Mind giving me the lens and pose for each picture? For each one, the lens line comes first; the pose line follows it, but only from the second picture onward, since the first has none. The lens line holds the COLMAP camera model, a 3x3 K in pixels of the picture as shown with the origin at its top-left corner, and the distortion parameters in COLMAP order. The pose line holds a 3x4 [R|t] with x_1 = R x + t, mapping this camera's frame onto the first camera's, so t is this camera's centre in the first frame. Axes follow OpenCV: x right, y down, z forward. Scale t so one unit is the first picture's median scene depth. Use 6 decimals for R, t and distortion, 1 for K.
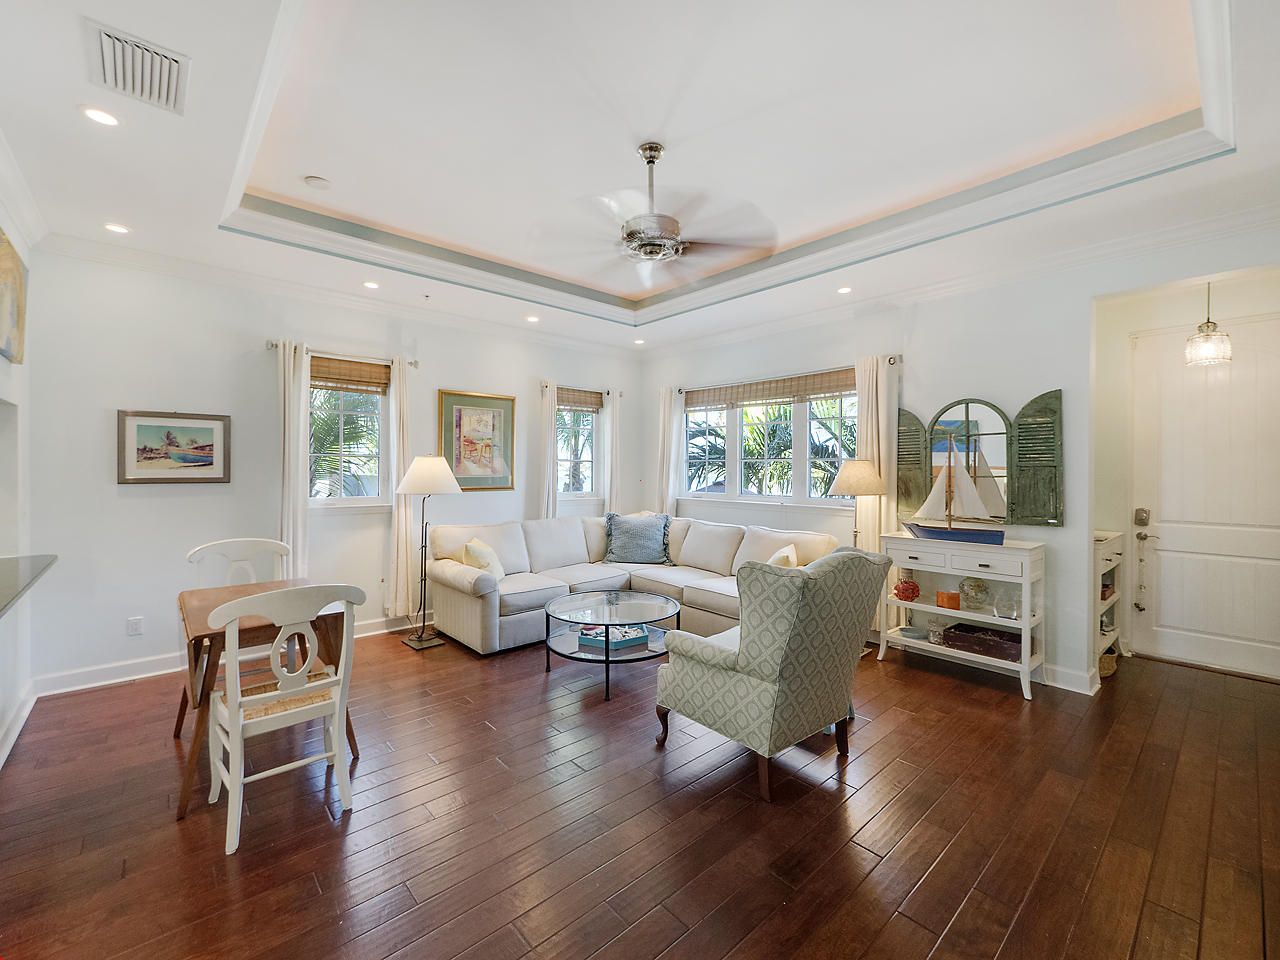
lens RADIAL K [[548.6, 0, 640.0], [0, 548.6, 480.0], [0, 0, 1]] dist [-0.003092, -0.000487]
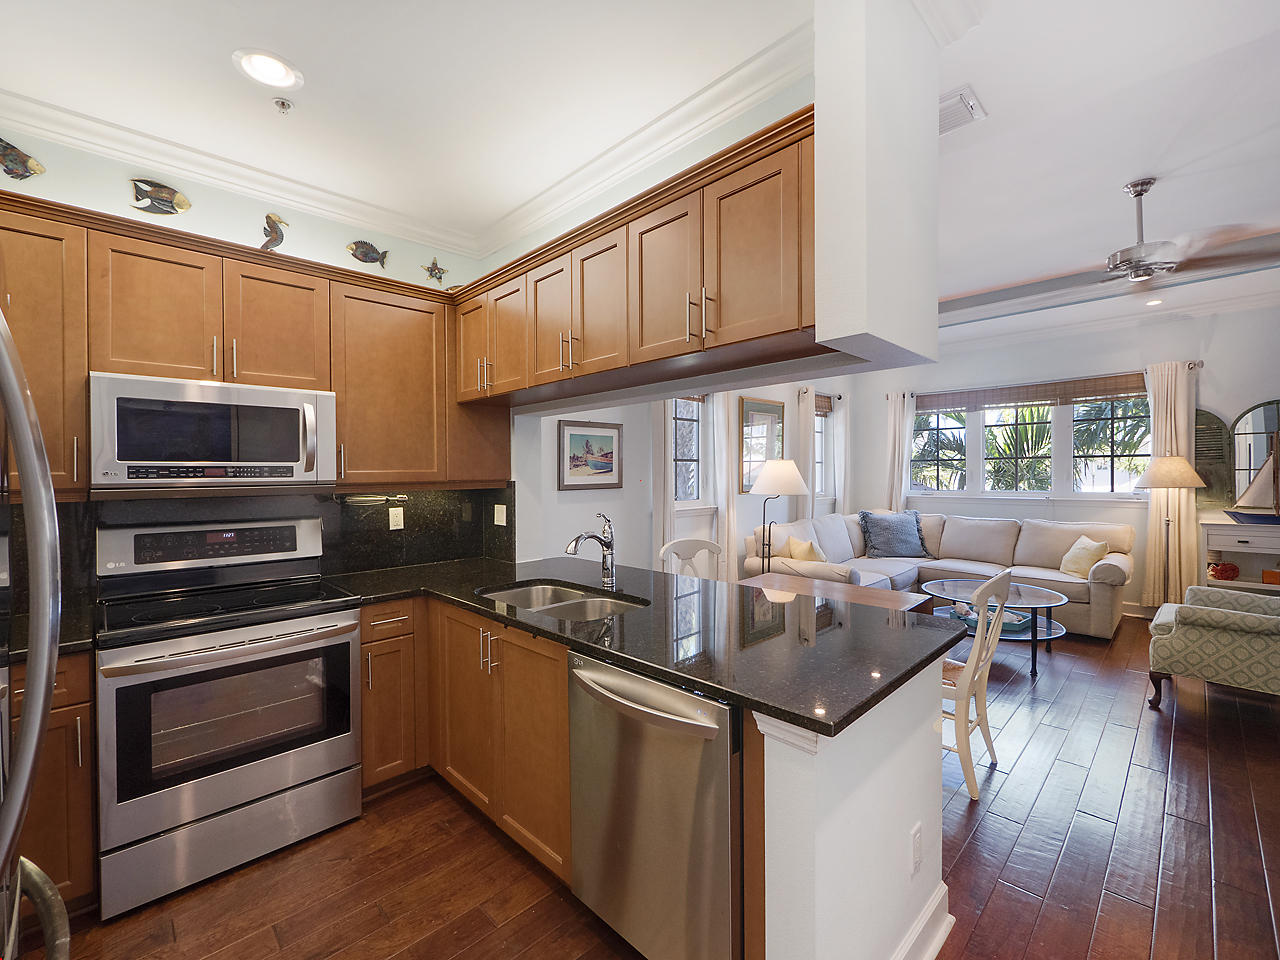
lens RADIAL K [[548.6, 0, 640.0], [0, 548.6, 480.0], [0, 0, 1]] dist [-0.003092, -0.000487]
pose [[0.998879, -0.019530, 0.043122, -0.700917], [0.019776, 0.999790, -0.005284, -0.003603], [-0.043010, 0.006131, 0.999056, -0.052527]]
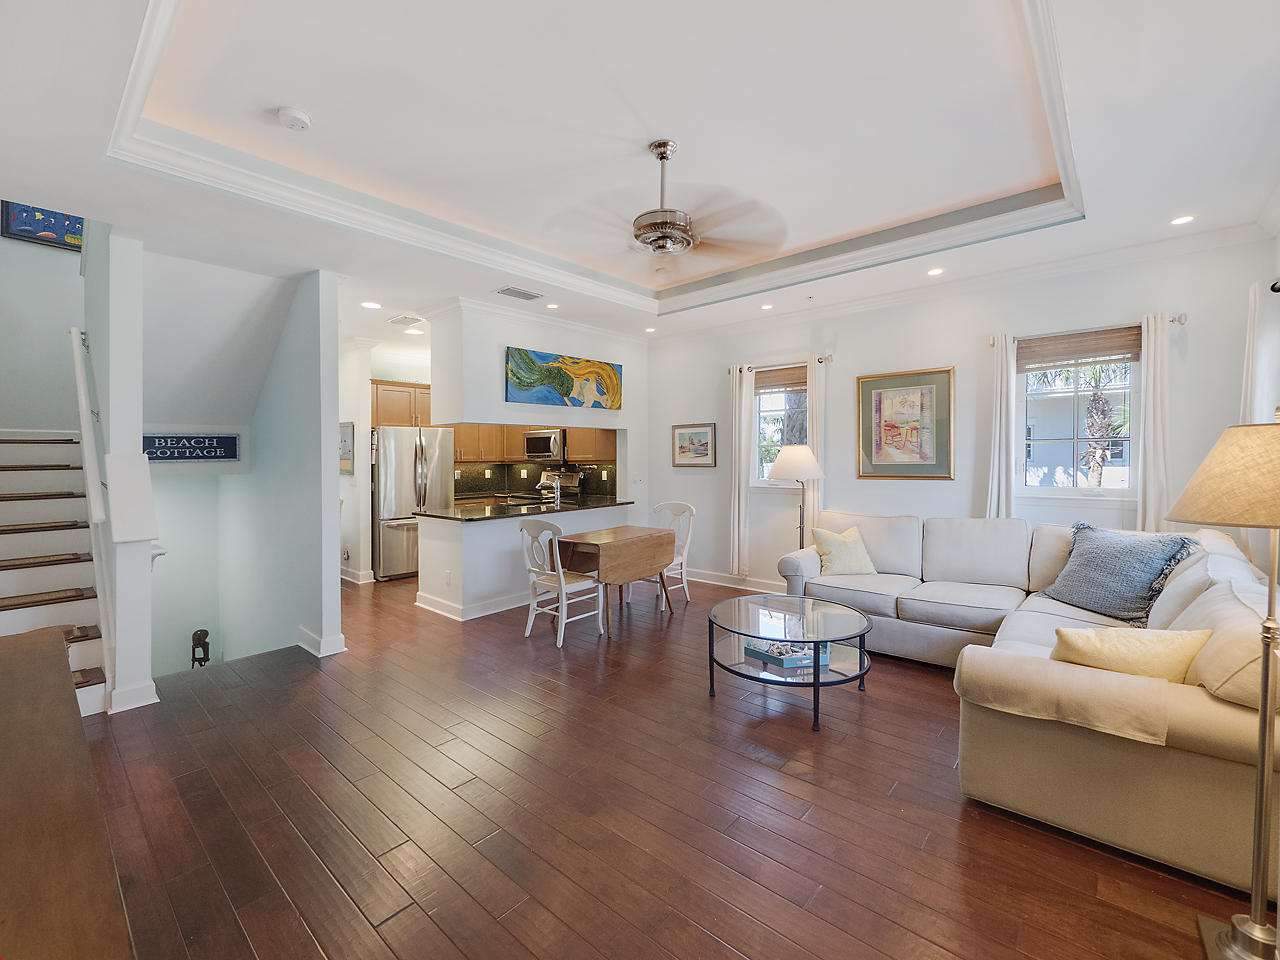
lens RADIAL K [[559.4, 0, 637.9], [0, 559.4, 469.6], [0, 0, 1]] dist [-0.001570, -0.000176]
pose [[0.120367, 0.004411, -0.992720, 0.707361], [-0.016660, 0.999858, 0.002422, 0.011352], [0.992590, 0.016247, 0.120424, 0.553746]]
